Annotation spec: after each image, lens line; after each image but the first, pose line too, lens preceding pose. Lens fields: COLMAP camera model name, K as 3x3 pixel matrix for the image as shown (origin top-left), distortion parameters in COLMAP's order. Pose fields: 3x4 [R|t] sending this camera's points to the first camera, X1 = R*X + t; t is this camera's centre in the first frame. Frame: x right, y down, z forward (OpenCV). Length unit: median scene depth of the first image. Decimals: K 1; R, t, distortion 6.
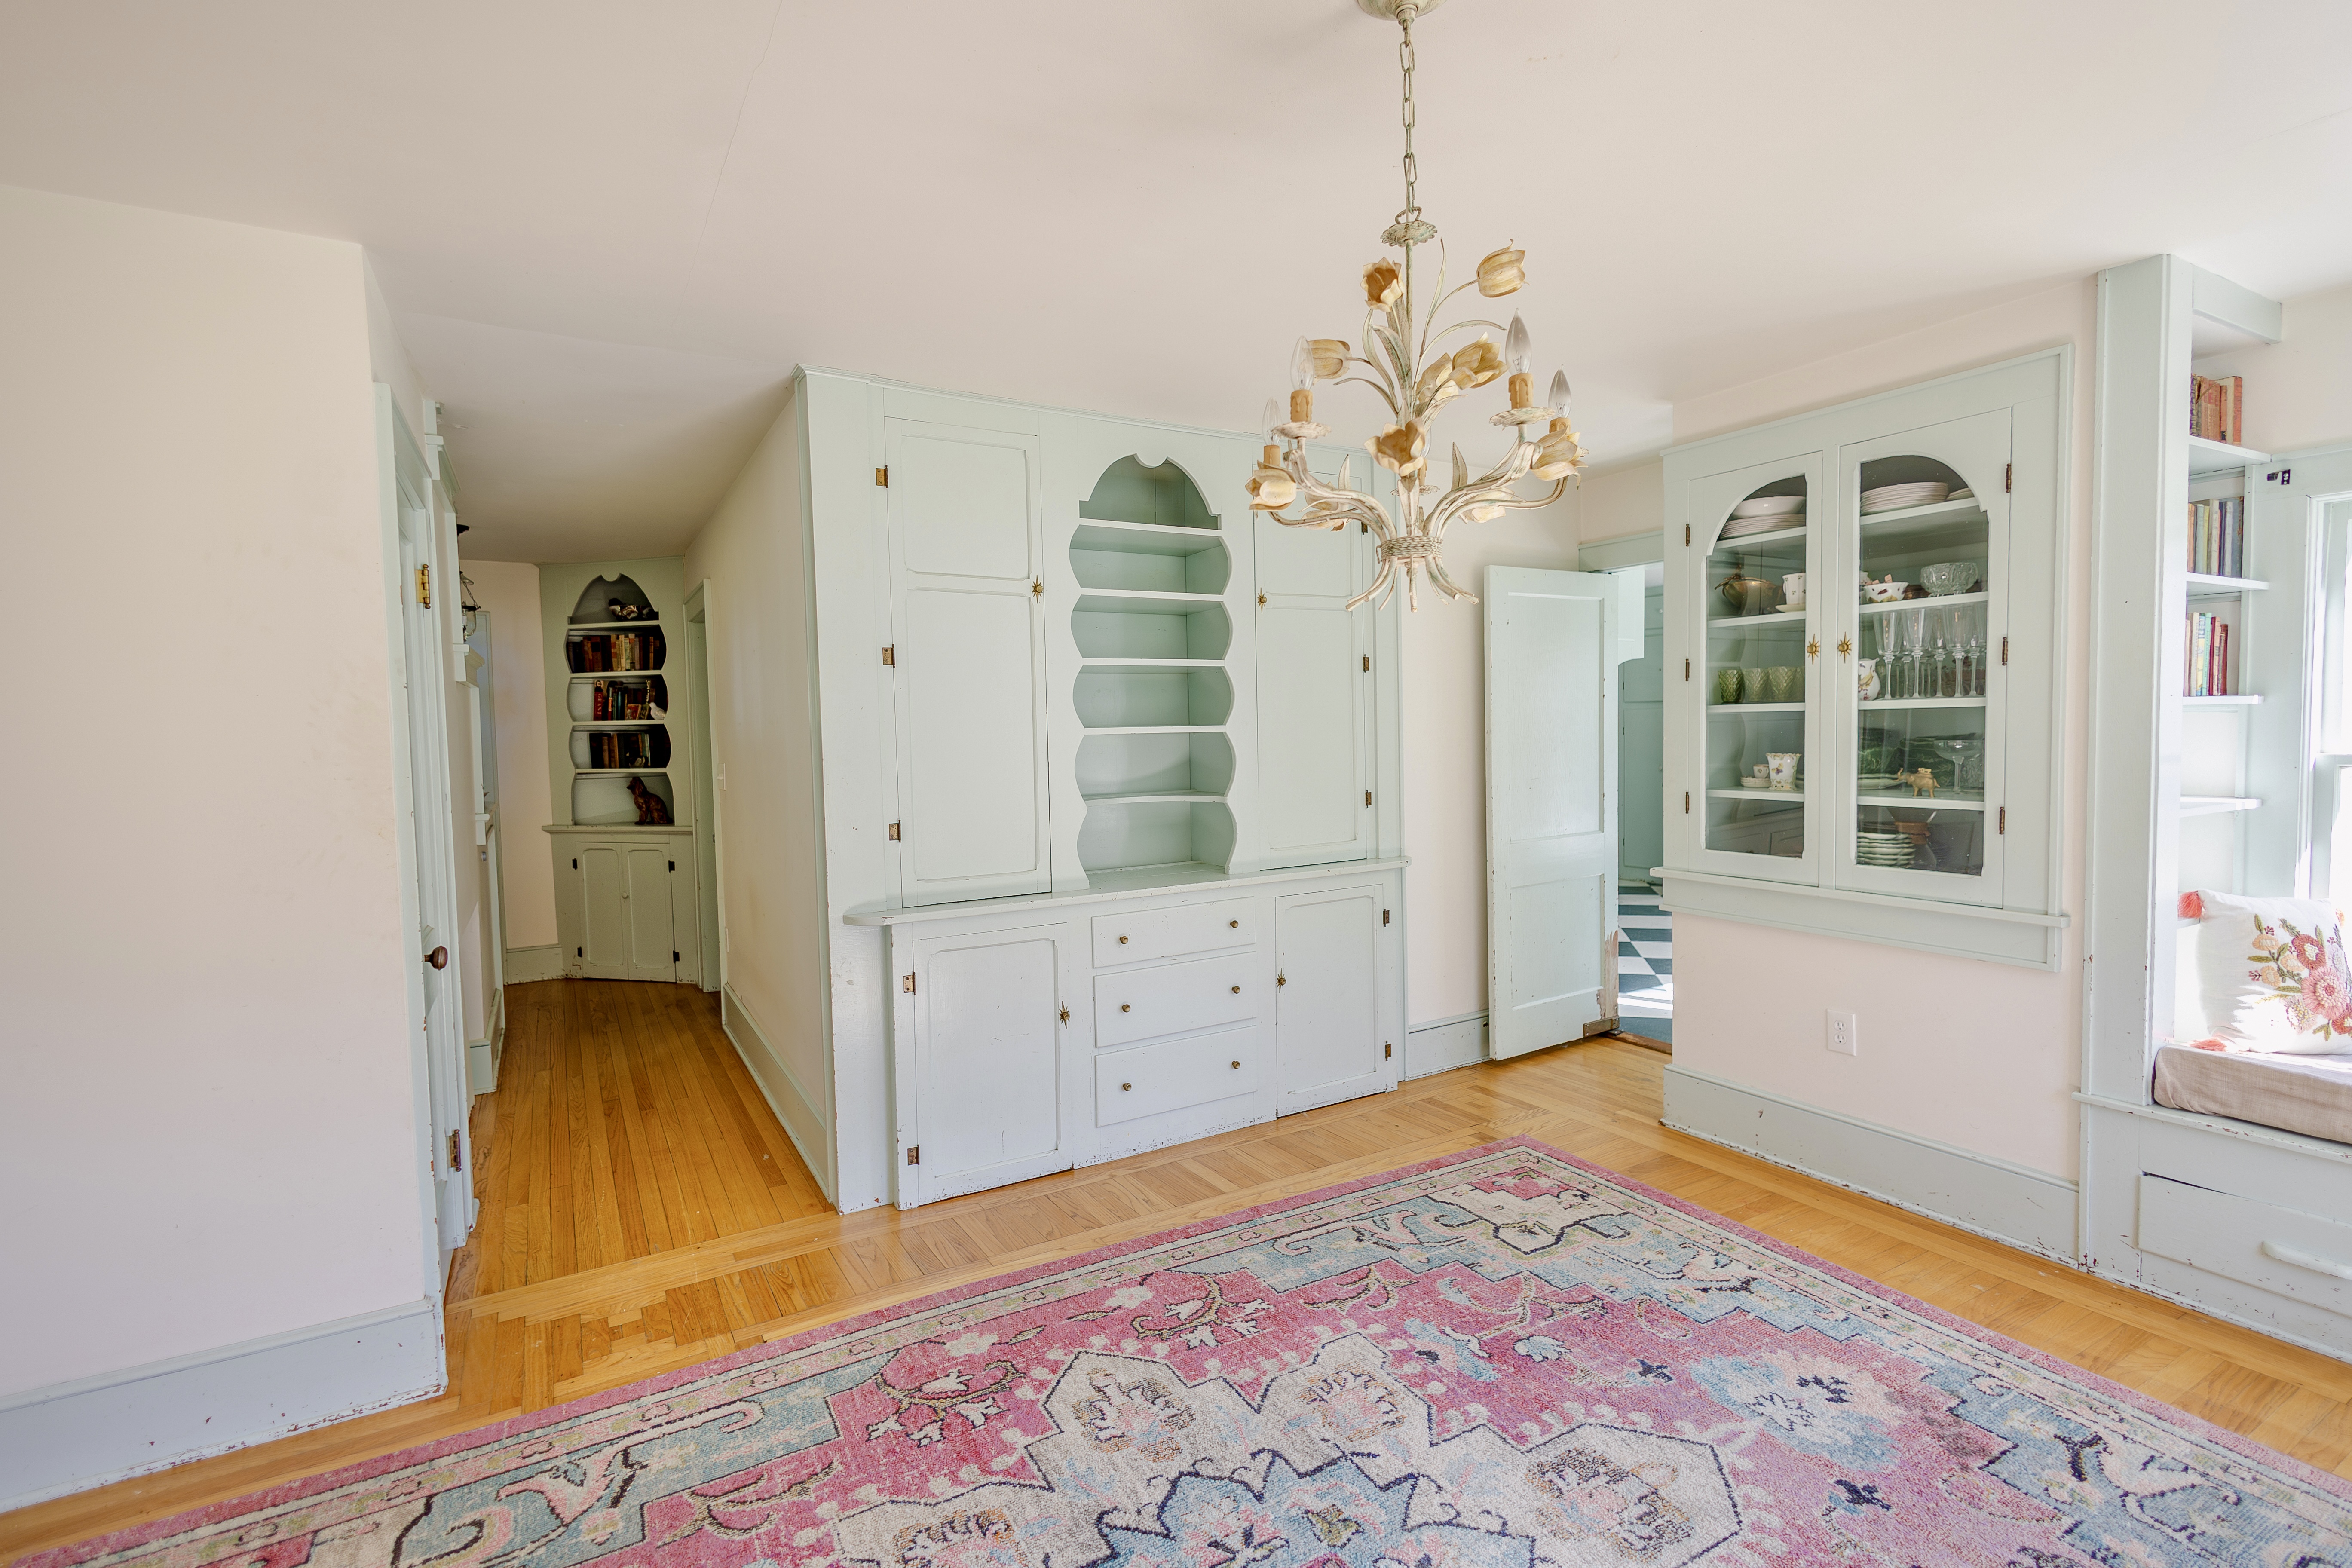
lens RADIAL K [[1095.2, 0, 1173.8], [0, 1095.2, 774.1], [0, 0, 1]] dist [-0.002993, -0.000696]
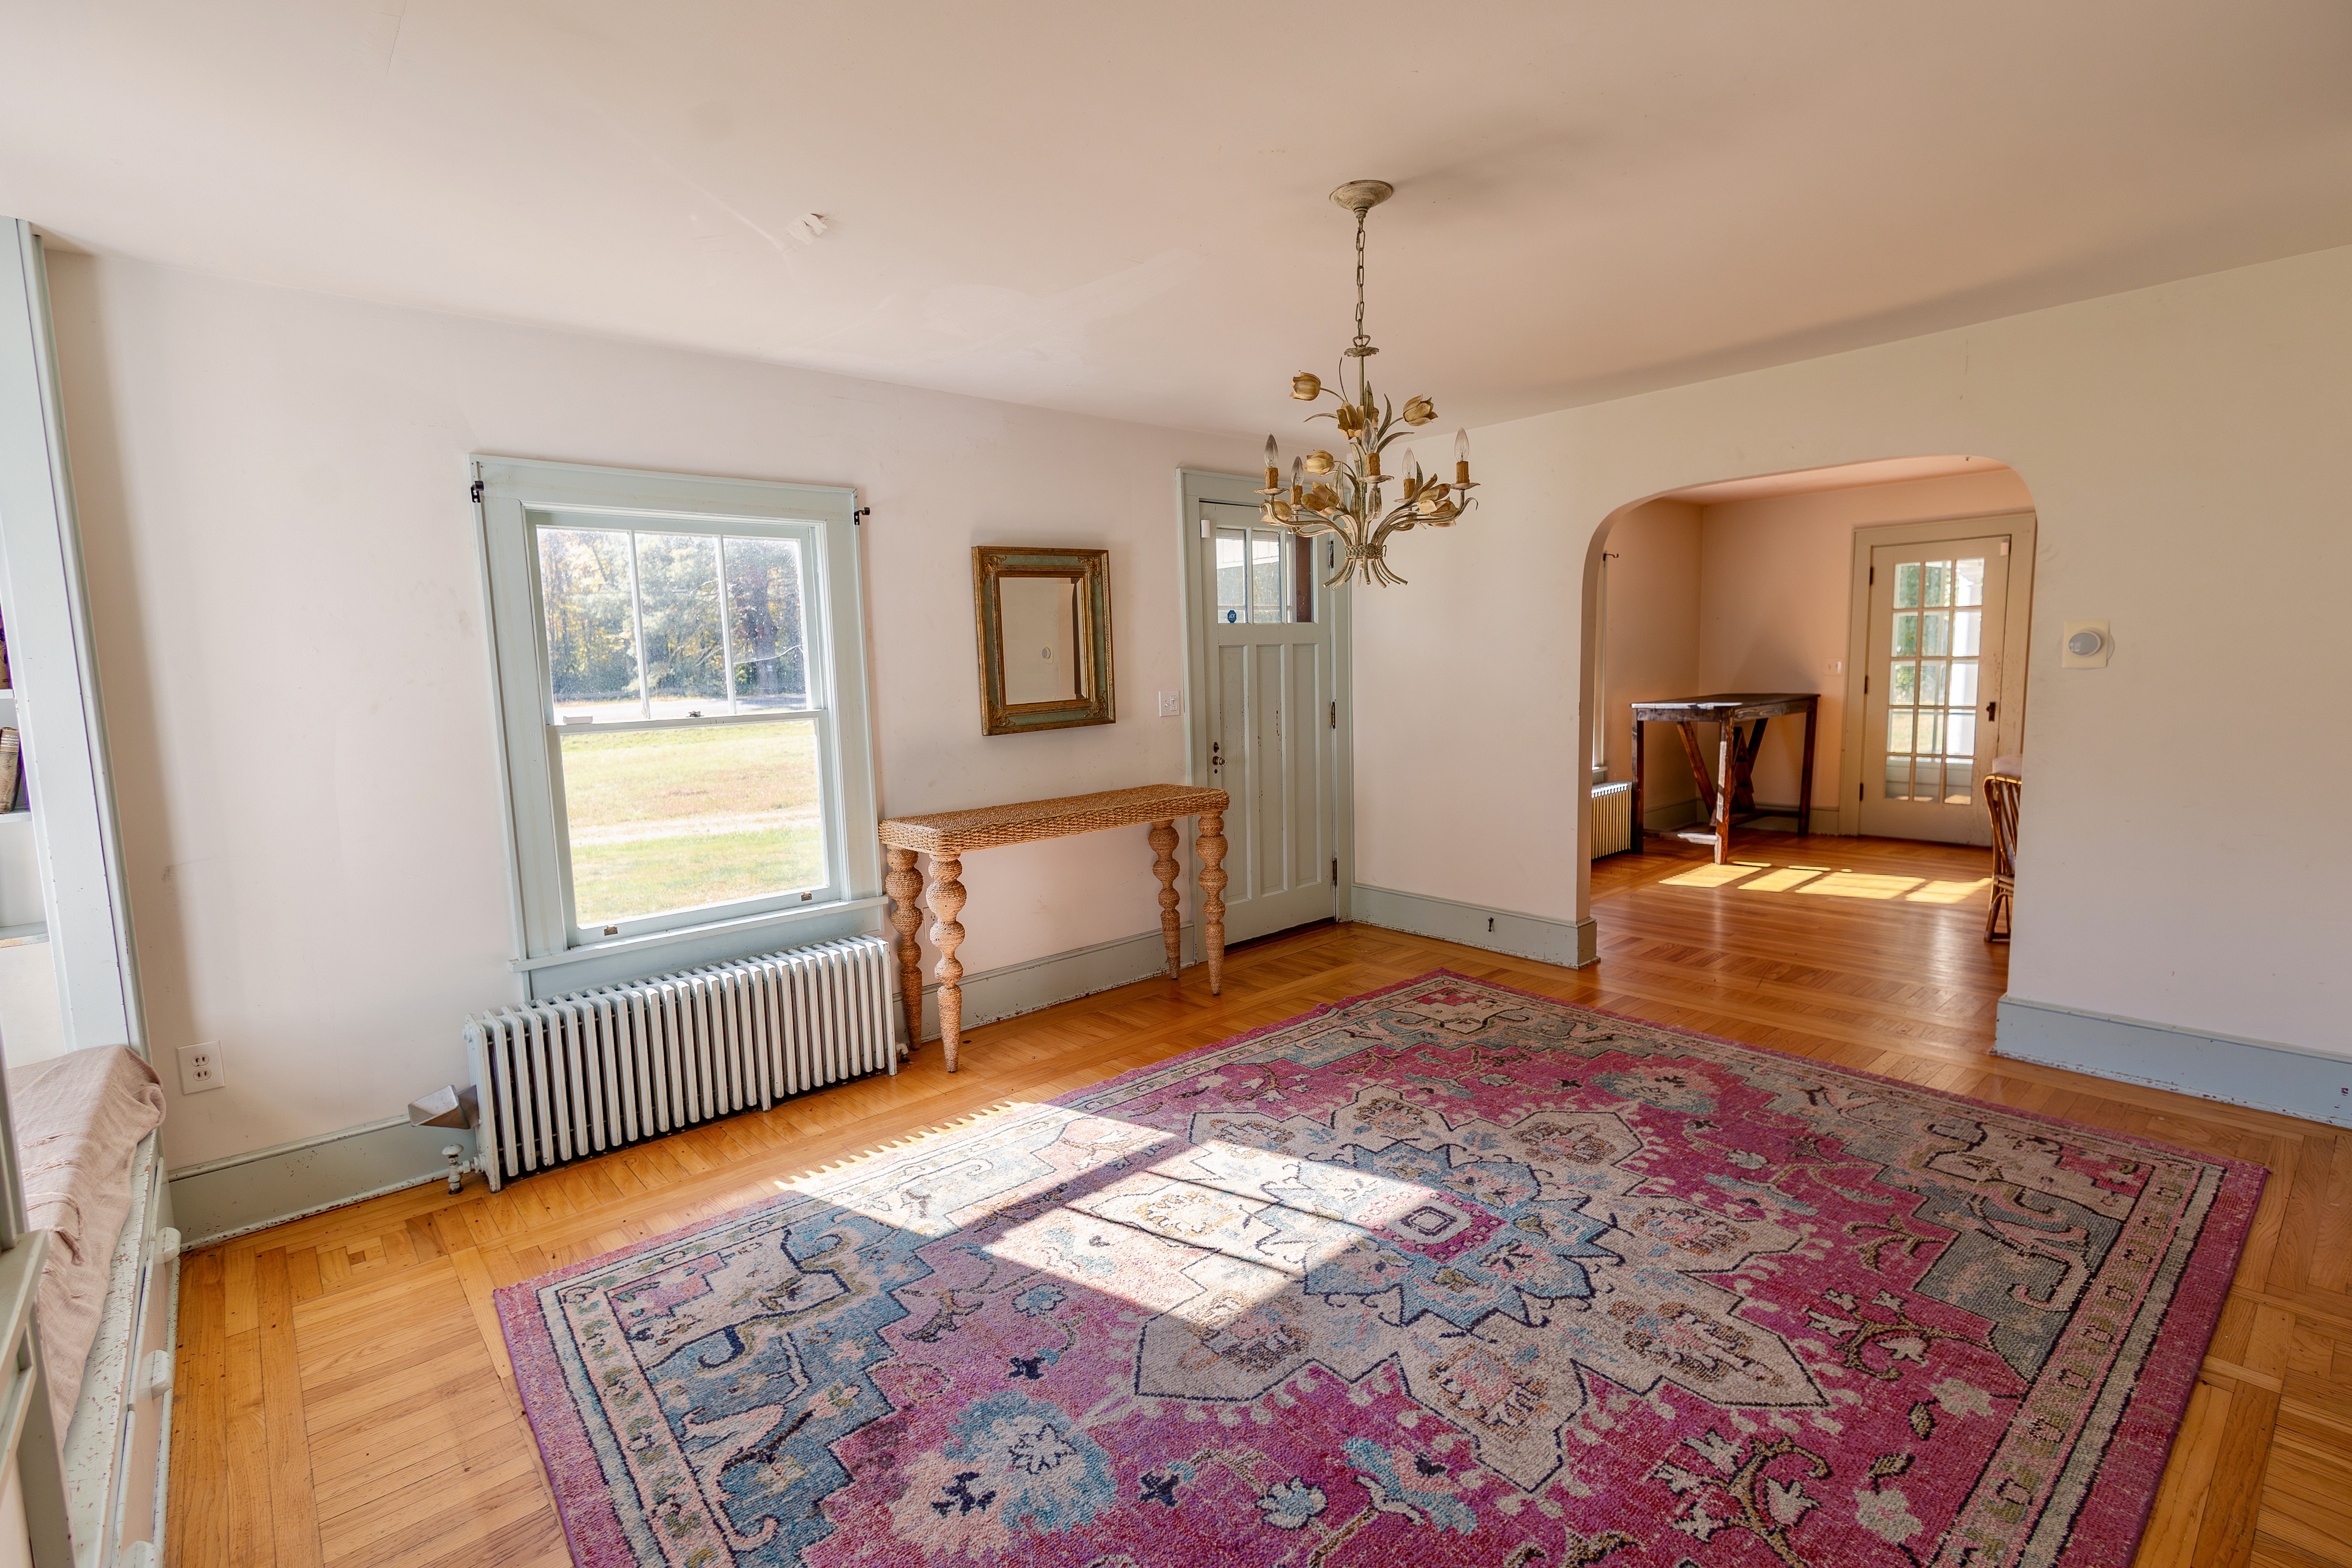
lens RADIAL K [[1095.2, 0, 1175.1], [0, 1095.2, 777.1], [0, 0, 1]] dist [-0.002993, -0.000696]
pose [[-0.980014, 0.076238, -0.183740, 0.559467], [0.047371, 0.986515, 0.156668, -0.101665], [0.193206, 0.144833, -0.970410, 1.784407]]
